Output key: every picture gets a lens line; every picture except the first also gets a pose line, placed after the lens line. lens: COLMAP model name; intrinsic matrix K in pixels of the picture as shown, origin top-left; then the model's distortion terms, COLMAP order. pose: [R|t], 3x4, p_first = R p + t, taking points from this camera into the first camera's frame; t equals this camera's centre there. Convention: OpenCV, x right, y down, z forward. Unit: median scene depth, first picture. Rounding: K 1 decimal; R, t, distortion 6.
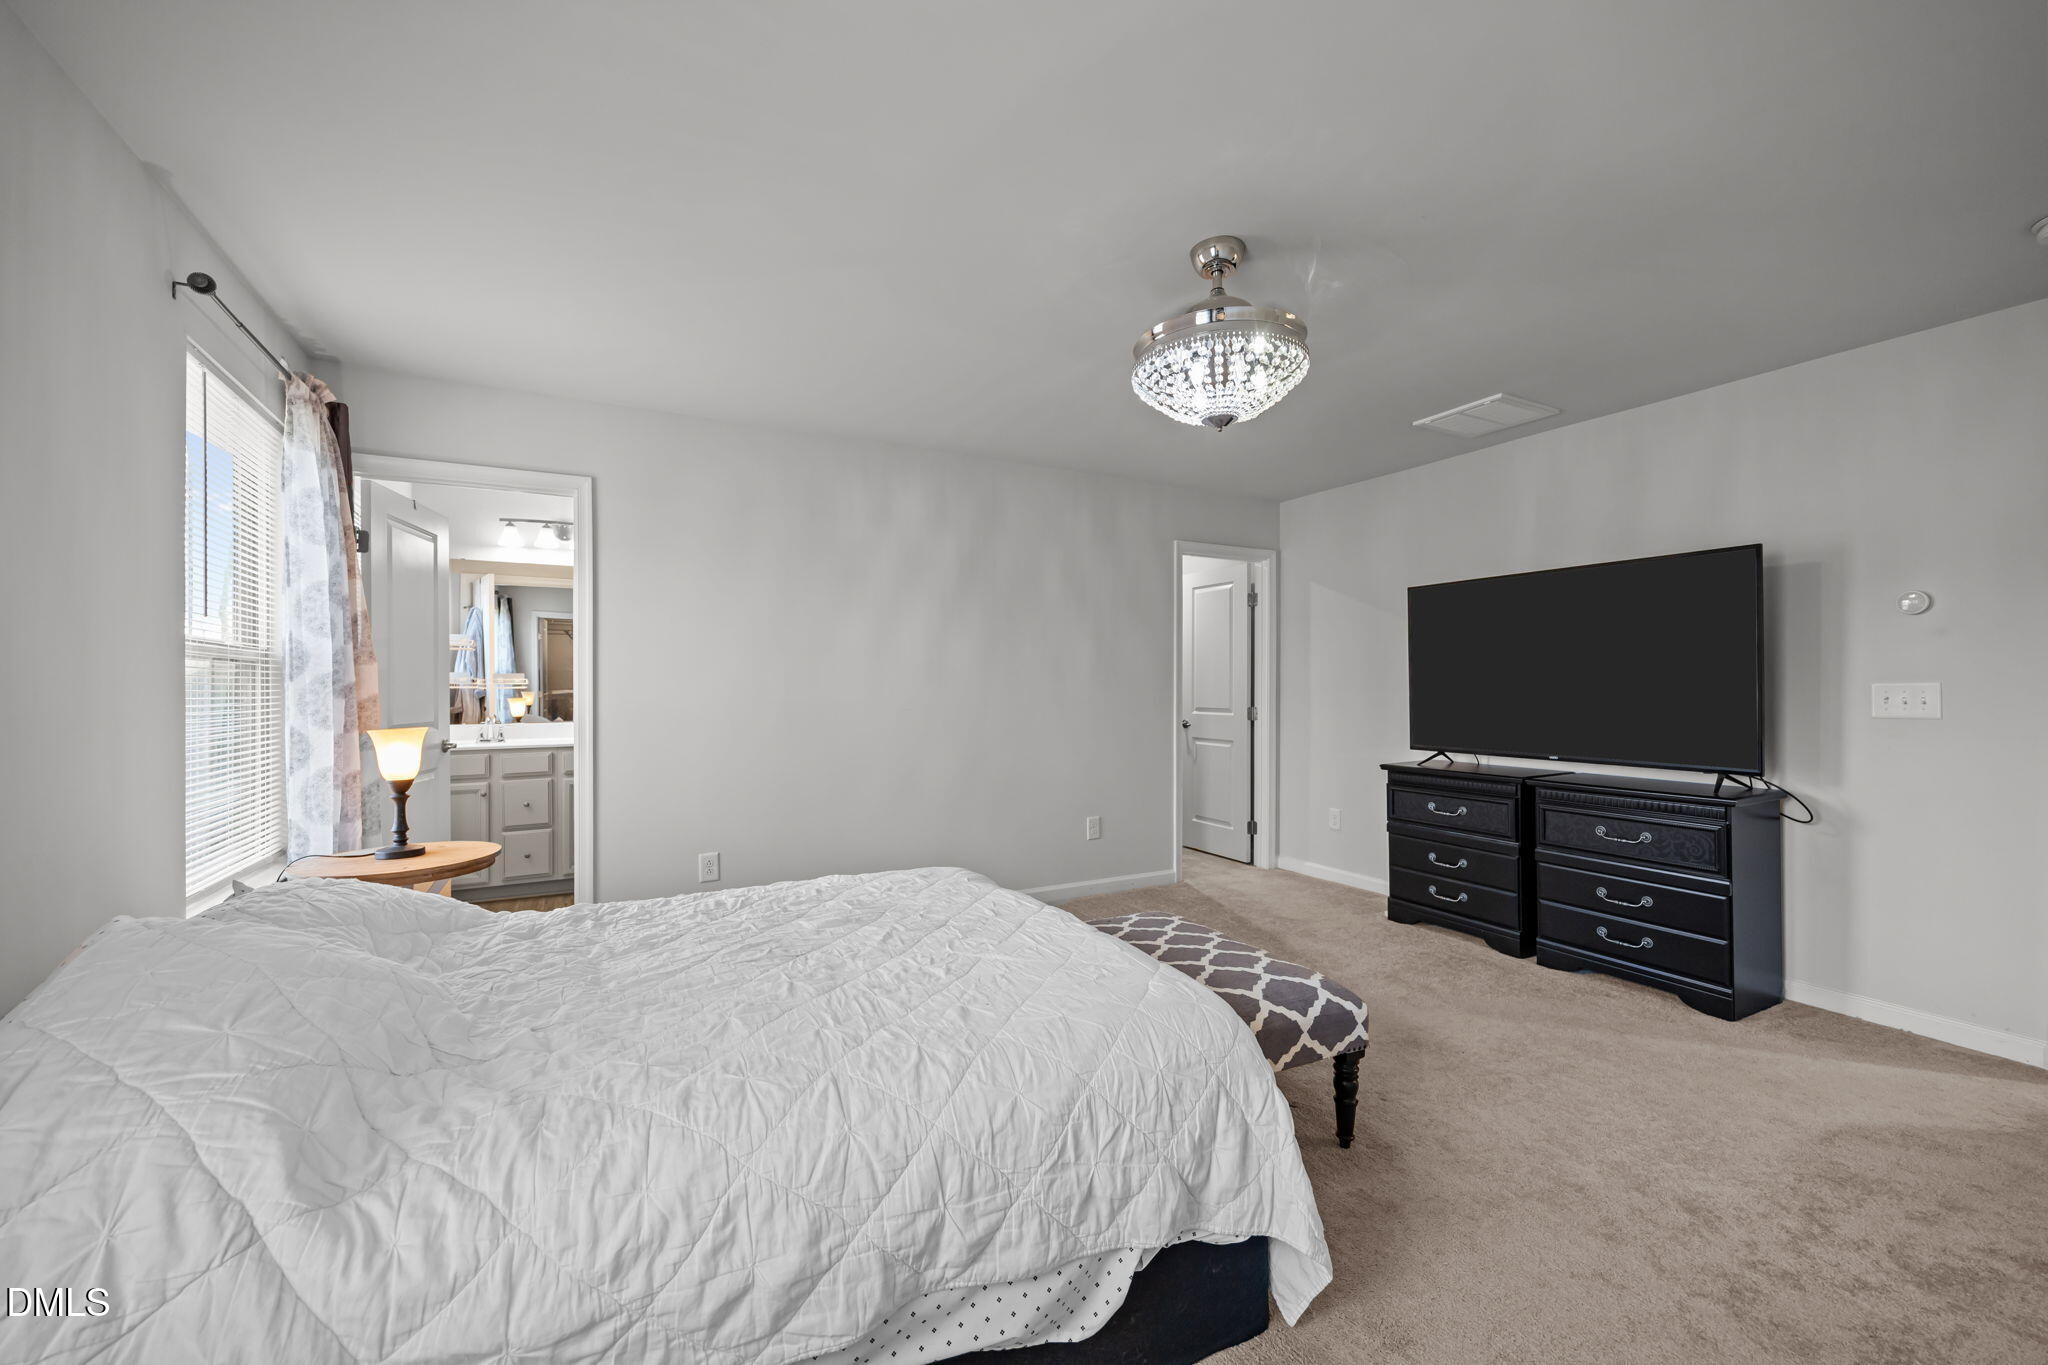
lens RADIAL K [[793.3, 0, 1019.2], [0, 793.3, 693.2], [0, 0, 1]] dist [-0.001191, -0.000120]
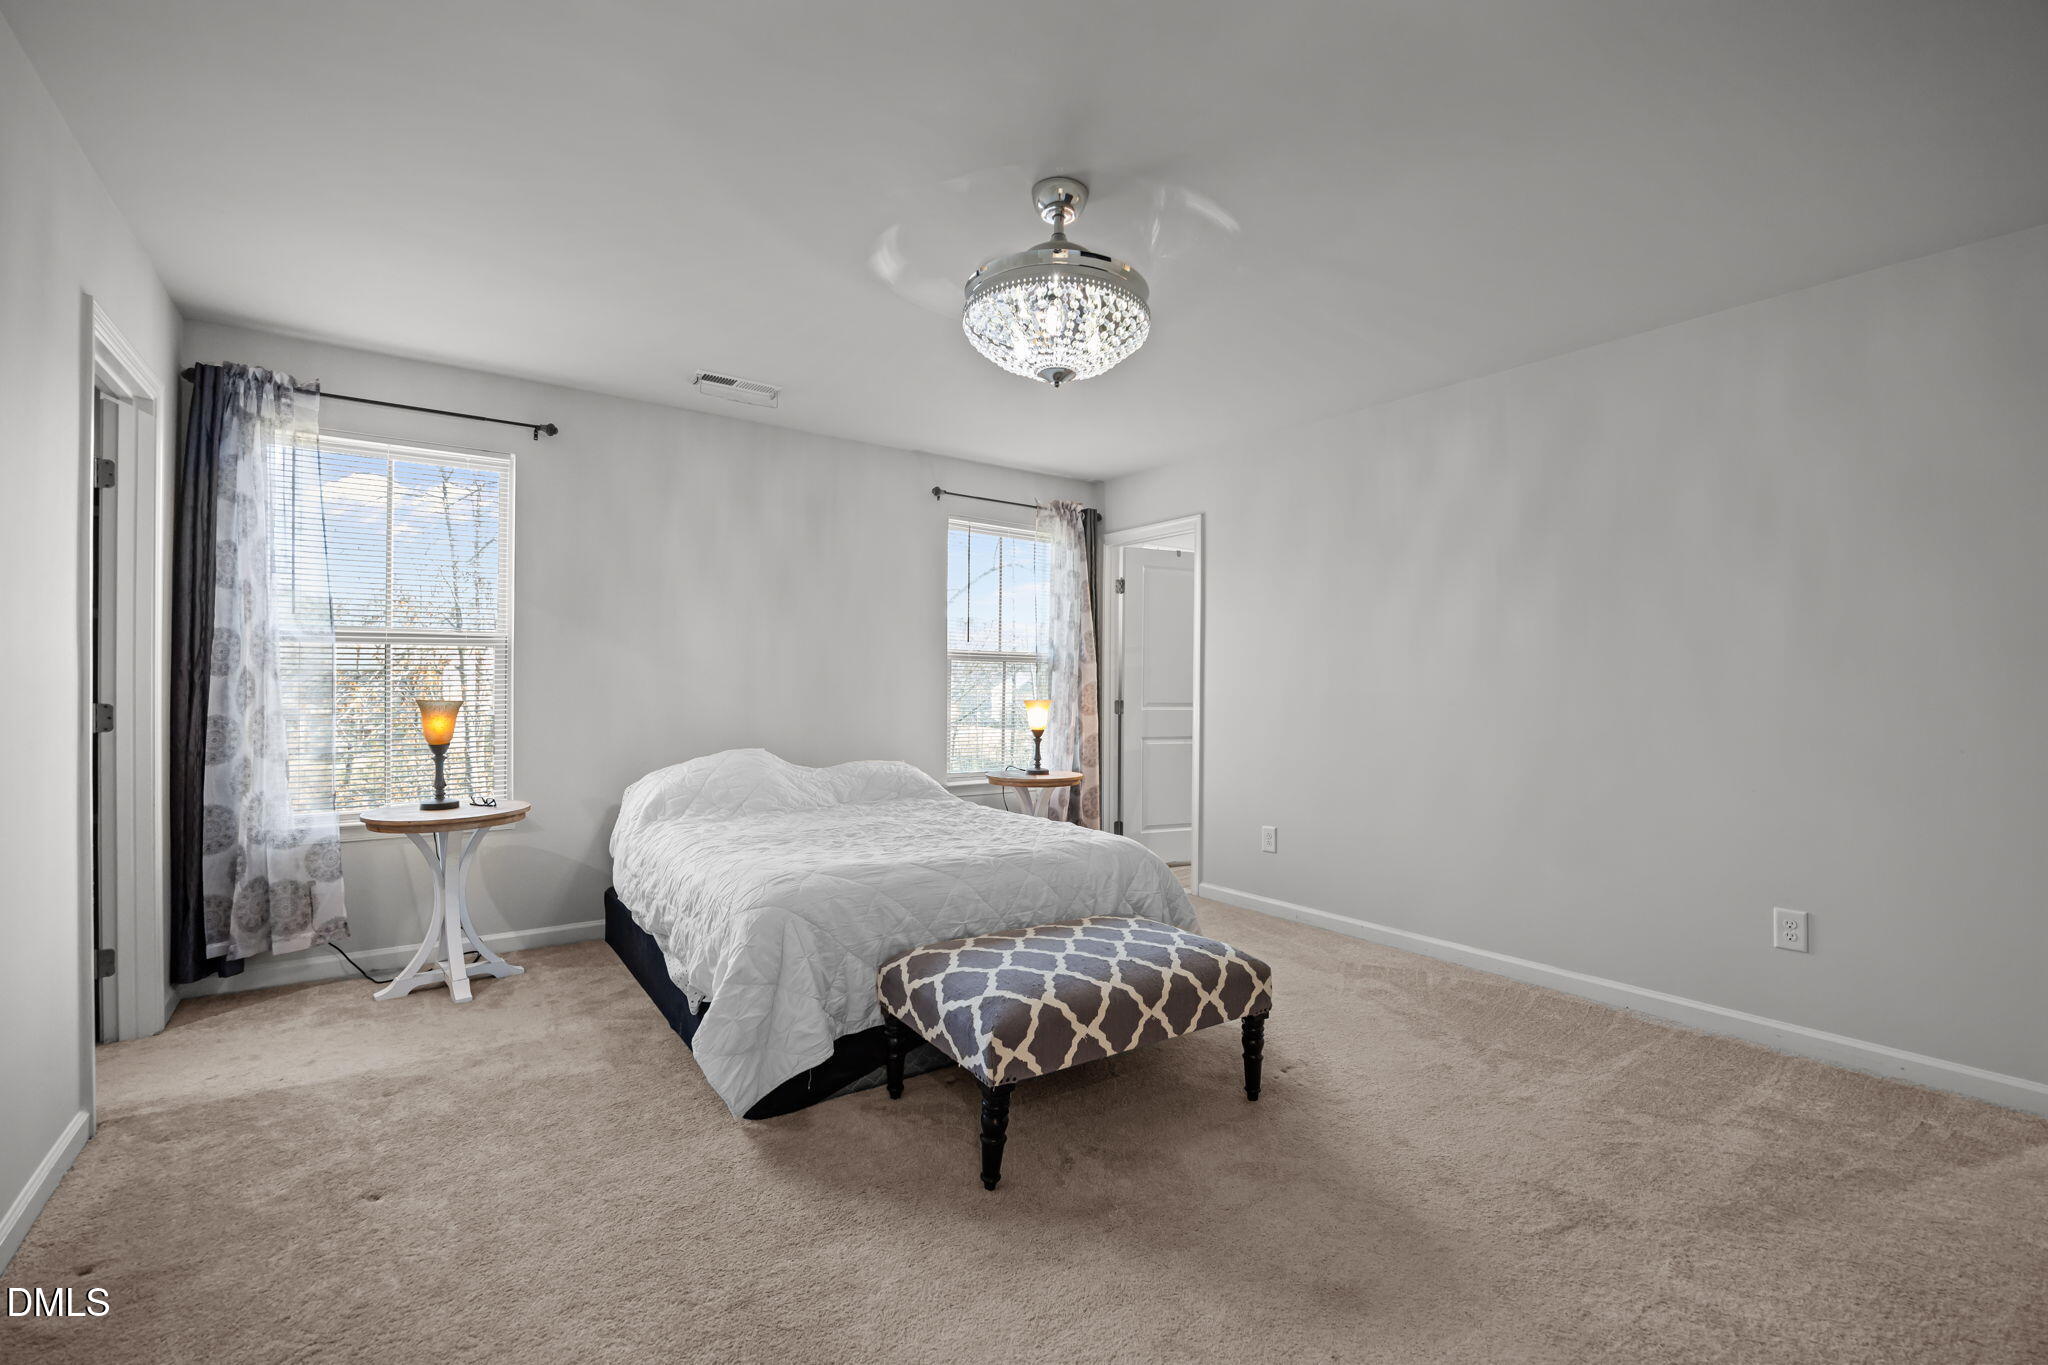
lens RADIAL K [[793.3, 0, 1019.2], [0, 793.3, 693.2], [0, 0, 1]] dist [-0.001191, -0.000120]
pose [[0.204739, 0.010758, -0.978757, 0.775976], [-0.018207, 0.999808, 0.007181, 0.017345], [0.978647, 0.016350, 0.204896, 0.529084]]
